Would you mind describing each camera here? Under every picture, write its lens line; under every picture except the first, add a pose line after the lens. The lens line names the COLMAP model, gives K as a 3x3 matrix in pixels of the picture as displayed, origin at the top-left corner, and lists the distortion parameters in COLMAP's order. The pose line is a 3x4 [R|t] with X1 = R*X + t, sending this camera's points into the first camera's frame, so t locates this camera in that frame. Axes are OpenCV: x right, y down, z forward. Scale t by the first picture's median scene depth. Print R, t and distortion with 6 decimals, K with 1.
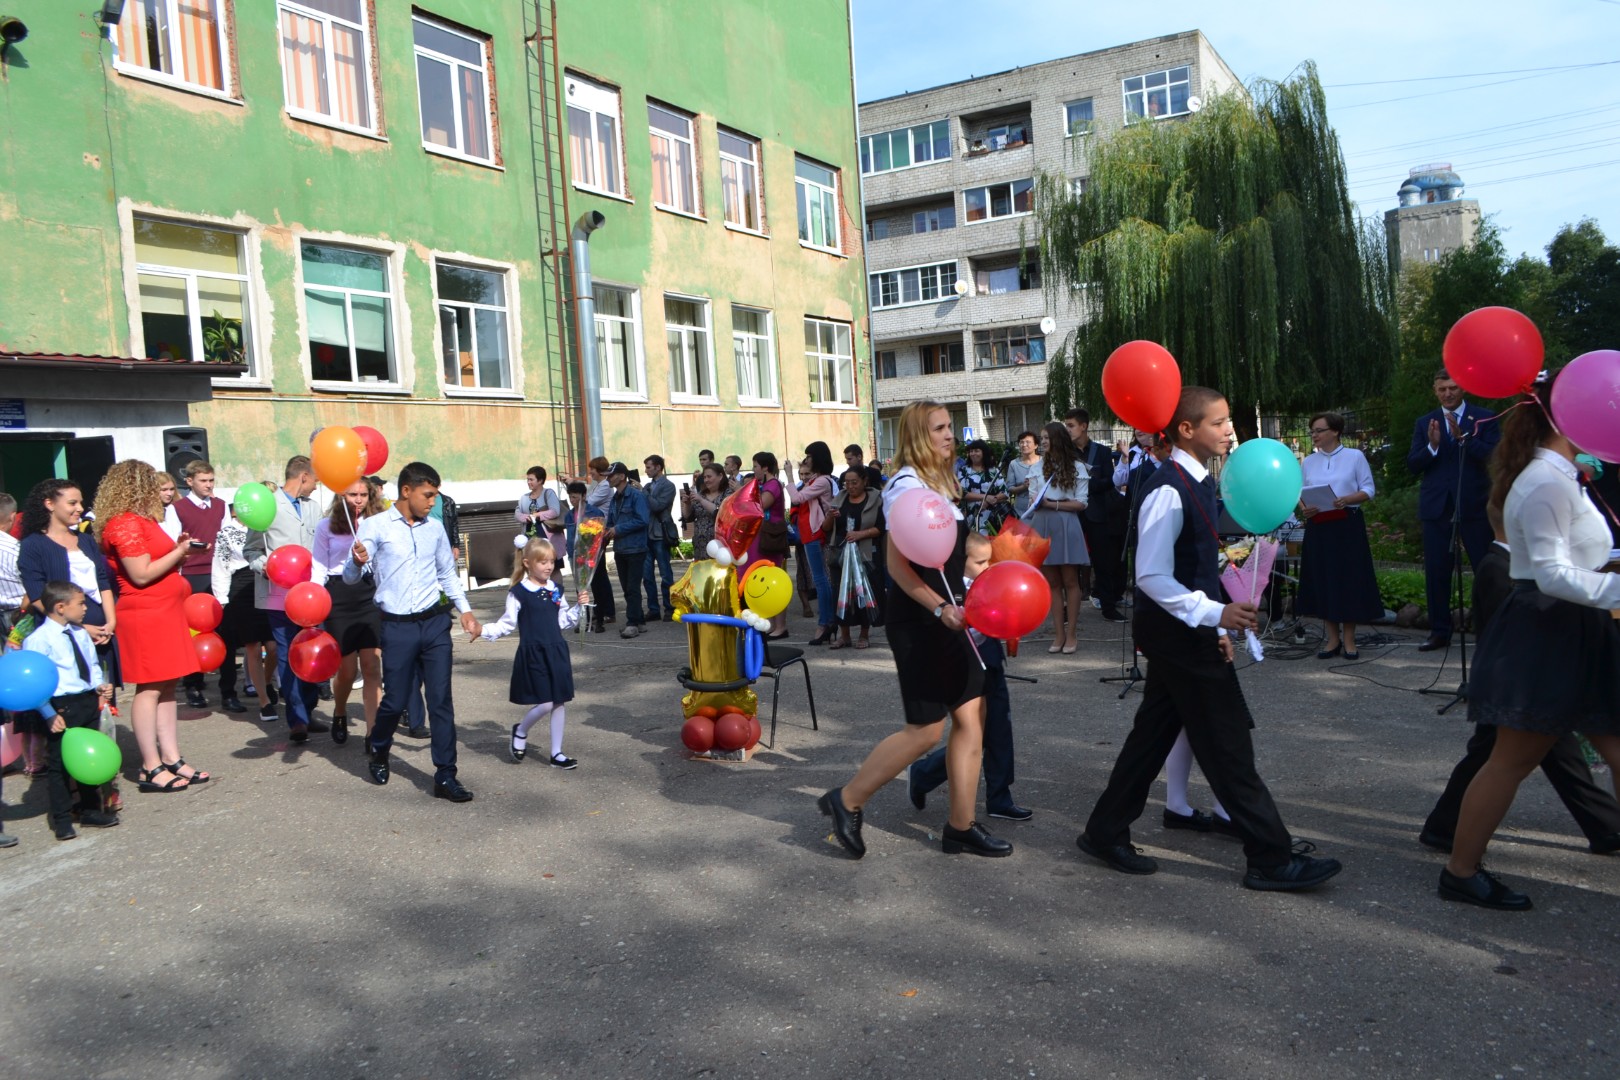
lens RADIAL K [[1298.2, 0, 810.0], [0, 1298.2, 540.0], [0, 0, 1]] dist [0.003392, 0.000219]
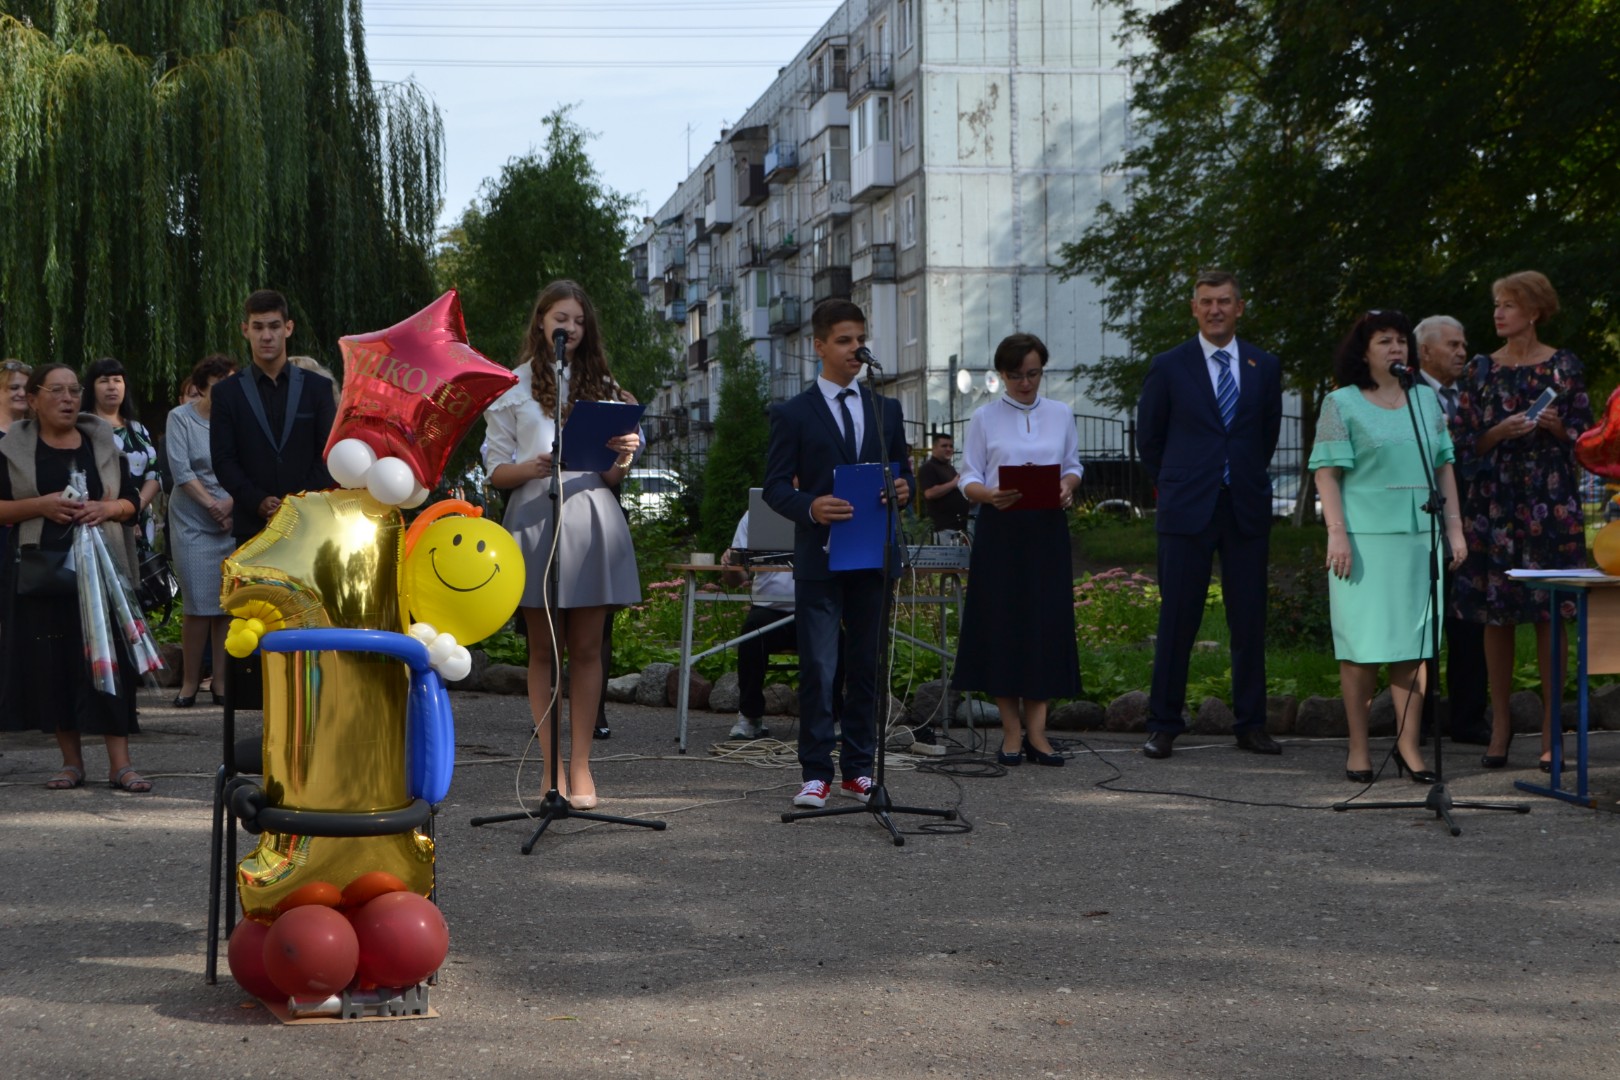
lens RADIAL K [[2381.0, 0, 810.0], [0, 2381.0, 540.0], [0, 0, 1]] dist [-0.033701, -0.035766]
pose [[0.765877, 0.043299, 0.641527, -0.108479], [-0.005495, 0.998134, -0.060807, 0.018982], [-0.642963, 0.043045, 0.764686, 0.098999]]
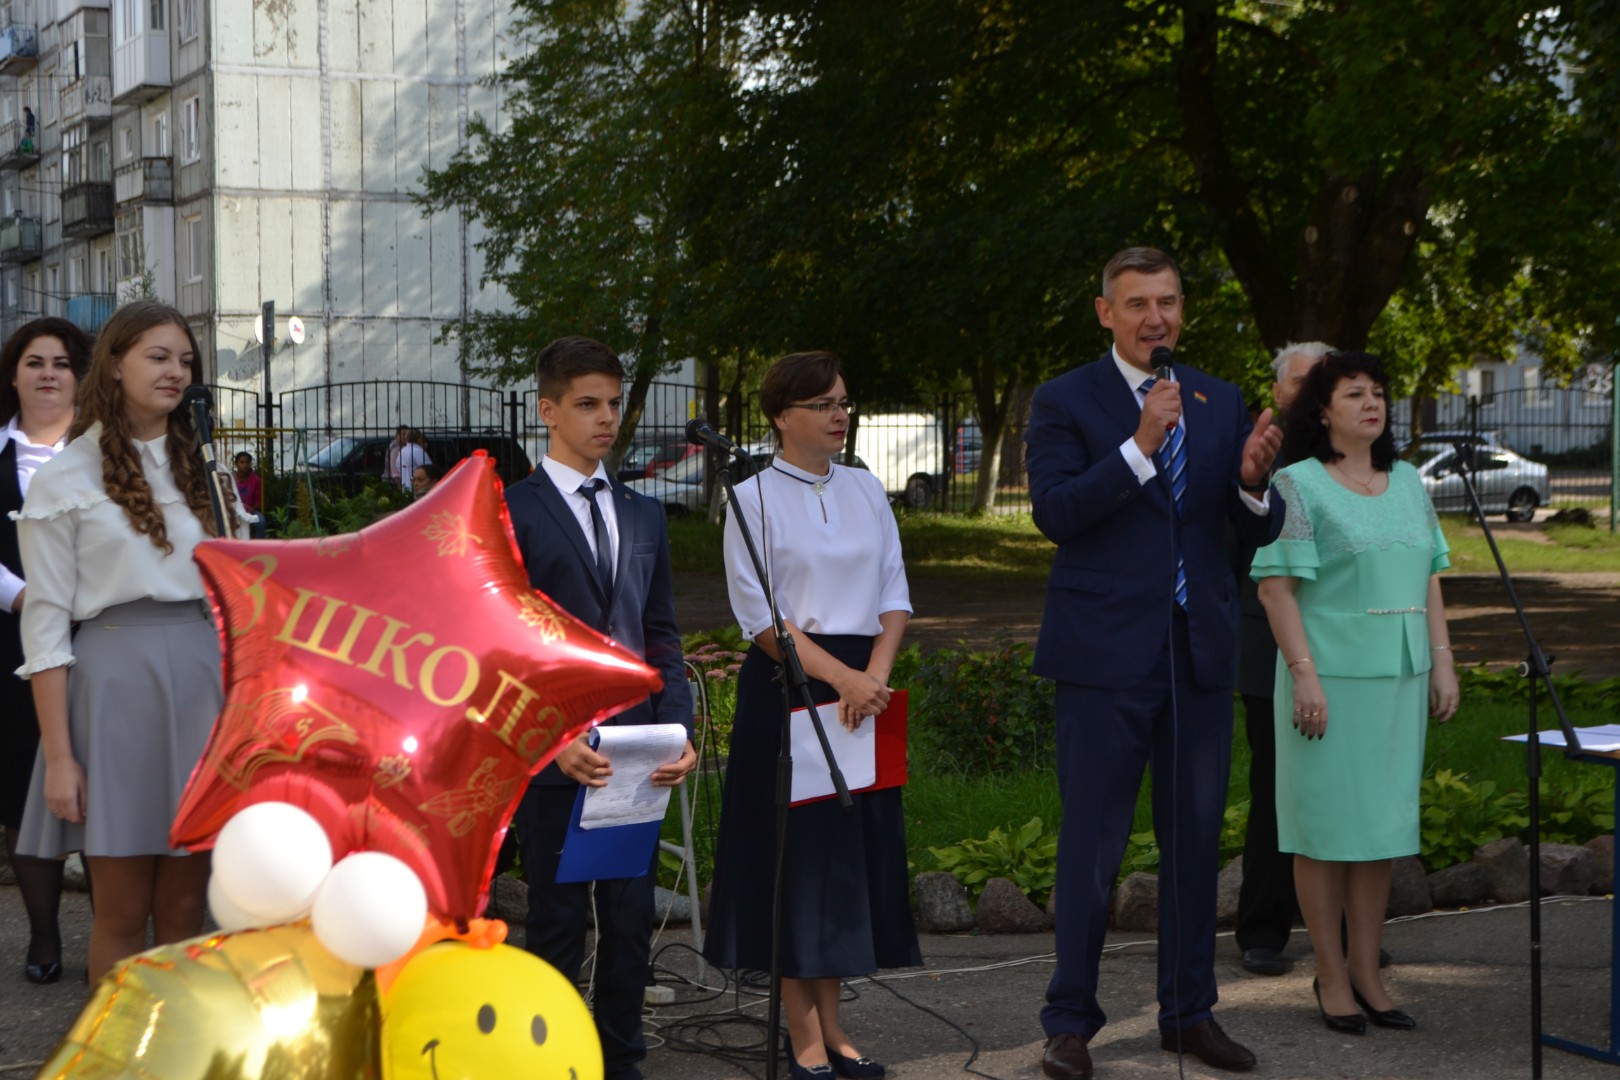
lens RADIAL K [[2717.7, 0, 810.0], [0, 2717.7, 540.0], [0, 0, 1]] dist [-0.022875, 0.079685]
pose [[0.550951, 0.029646, 0.834011, -0.077272], [0.012506, 0.998963, -0.043770, -0.006400], [-0.834444, 0.034545, 0.550010, 0.208648]]
